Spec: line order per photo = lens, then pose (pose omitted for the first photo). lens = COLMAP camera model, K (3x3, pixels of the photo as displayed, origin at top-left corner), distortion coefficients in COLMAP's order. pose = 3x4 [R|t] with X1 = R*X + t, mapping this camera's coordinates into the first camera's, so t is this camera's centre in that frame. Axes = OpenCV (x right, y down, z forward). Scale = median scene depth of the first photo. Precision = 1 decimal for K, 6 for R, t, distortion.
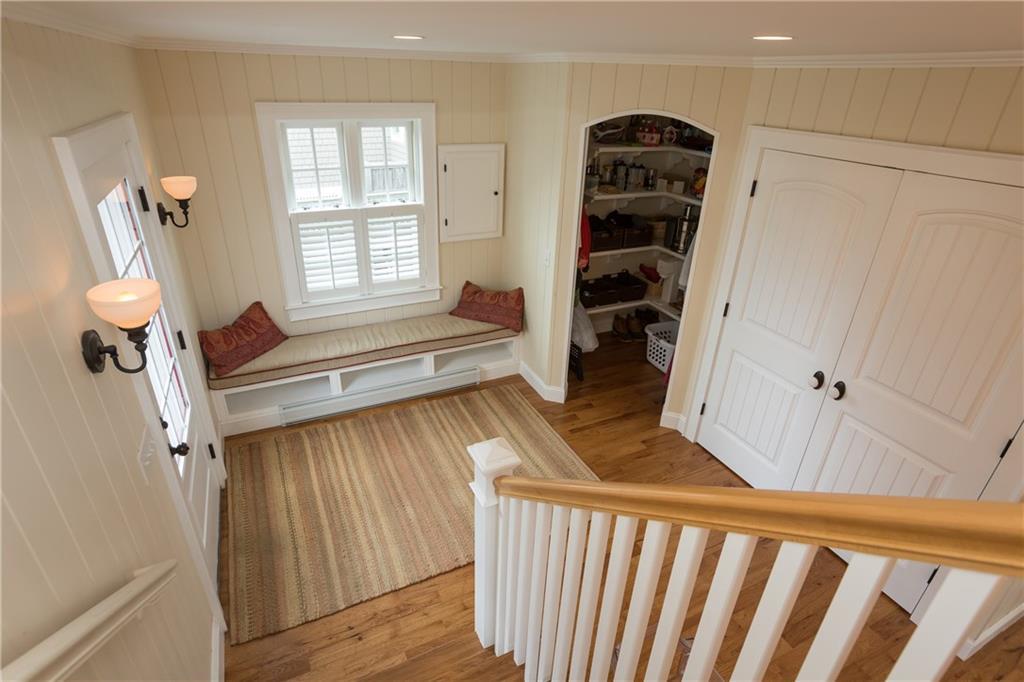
lens RADIAL K [[530.7, 0, 512.0], [0, 530.7, 341.0], [0, 0, 1]] dist [-0.000607, -0.000073]
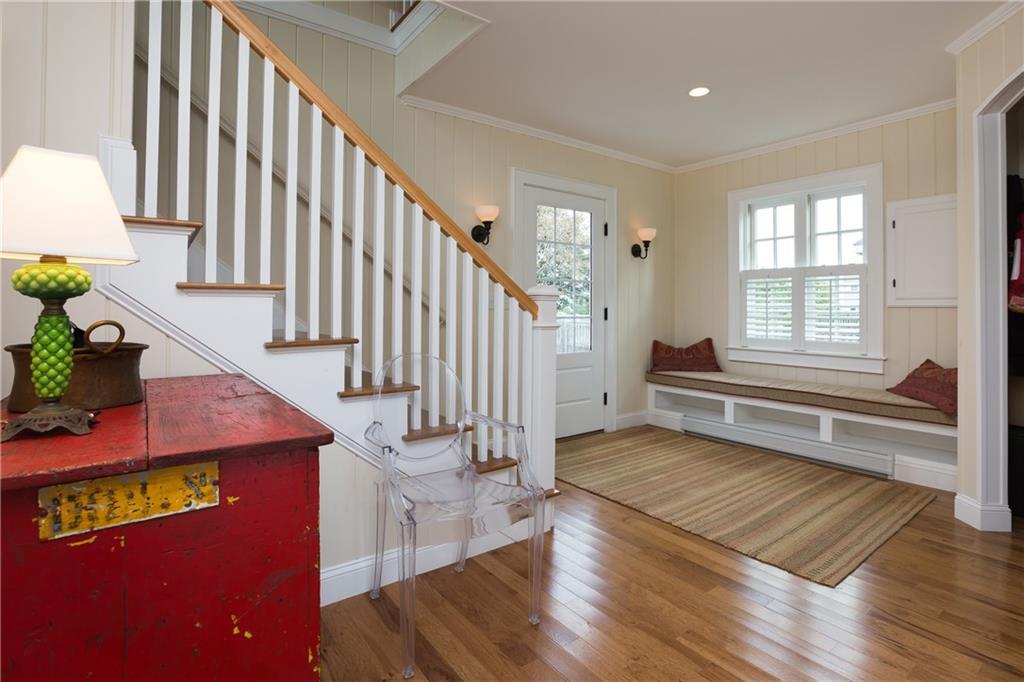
lens RADIAL K [[499.1, 0, 513.2], [0, 499.1, 295.2], [0, 0, 1]] dist [-0.000460, -0.000021]
pose [[0.206276, -0.043800, -0.977513, 0.605214], [-0.445197, 0.885407, -0.133619, 0.206402], [0.871349, 0.462748, 0.163139, 0.335652]]
